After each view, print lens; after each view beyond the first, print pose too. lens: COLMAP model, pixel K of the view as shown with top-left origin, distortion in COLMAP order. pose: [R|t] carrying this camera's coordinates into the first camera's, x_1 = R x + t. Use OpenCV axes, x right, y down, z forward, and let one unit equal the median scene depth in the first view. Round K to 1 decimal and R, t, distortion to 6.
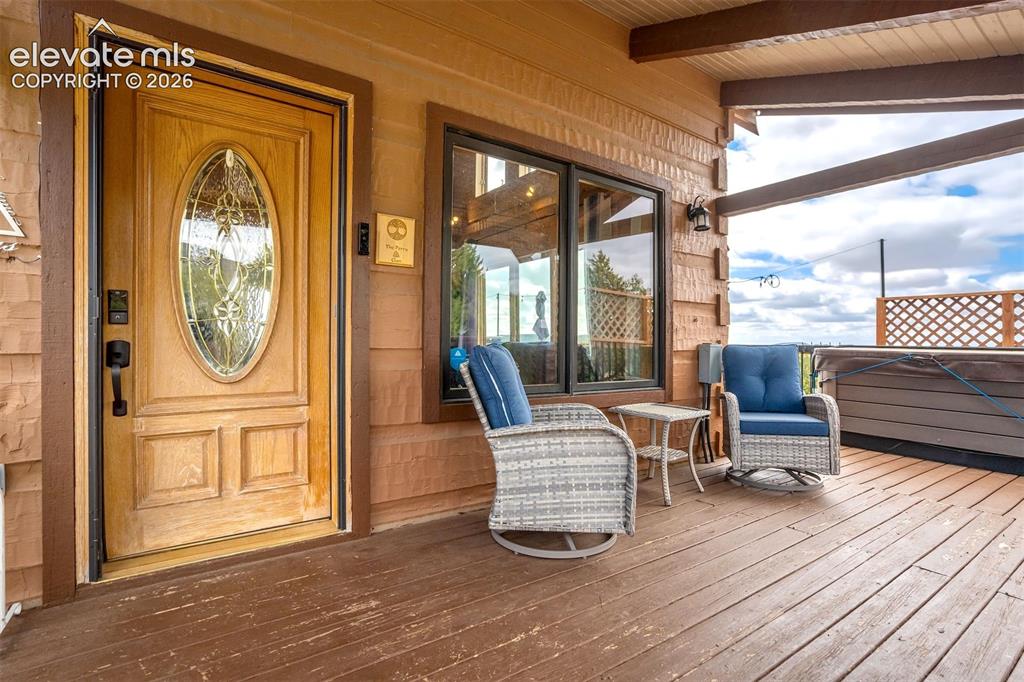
lens RADIAL K [[485.9, 0, 513.3], [0, 485.9, 344.9], [0, 0, 1]] dist [-0.006569, -0.001064]
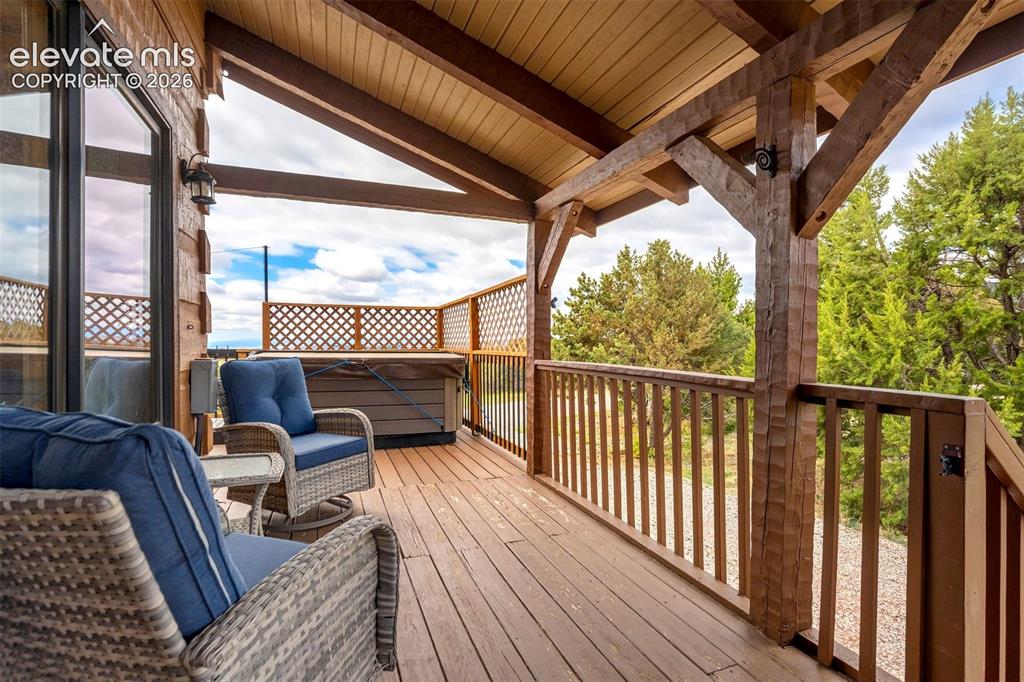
lens RADIAL K [[485.9, 0, 513.9], [0, 485.9, 338.8], [0, 0, 1]] dist [-0.006569, -0.001064]
pose [[0.230343, -0.004789, 0.973098, -0.190264], [-0.000045, 0.999988, 0.004932, -0.035793], [-0.973109, -0.001180, 0.230340, 0.359672]]
